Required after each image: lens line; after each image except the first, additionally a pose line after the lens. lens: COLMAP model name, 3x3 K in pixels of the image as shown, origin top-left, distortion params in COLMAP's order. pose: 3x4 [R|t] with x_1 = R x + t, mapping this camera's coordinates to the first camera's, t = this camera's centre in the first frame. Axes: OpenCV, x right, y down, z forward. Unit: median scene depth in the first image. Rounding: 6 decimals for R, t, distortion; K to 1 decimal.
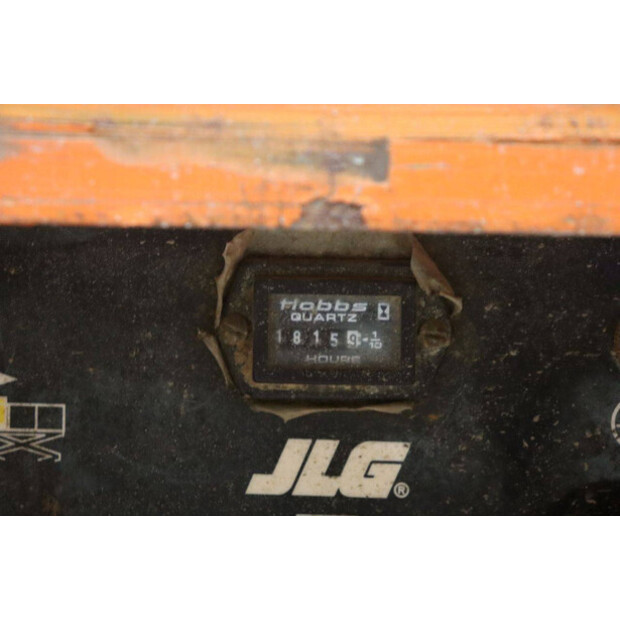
lens RADIAL K [[1331.6, 0, 307.9], [0, 1331.6, 308.2], [0, 0, 1]] dist [0.187926, 0.000000]
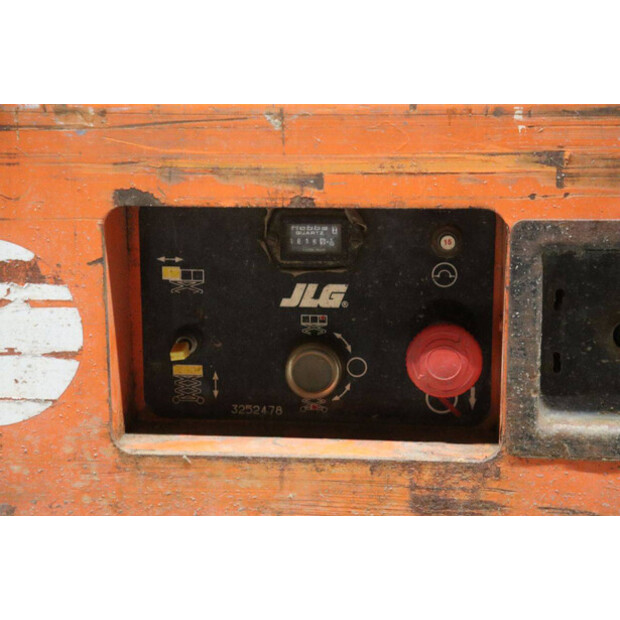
lens RADIAL K [[1331.6, 0, 310.9], [0, 1331.6, 310.0], [0, 0, 1]] dist [0.187926, 0.000000]
pose [[0.996273, -0.009345, -0.085747, 0.218171], [0.021738, 0.989229, 0.144752, -0.202747], [0.083471, -0.146077, 0.985746, -1.373411]]
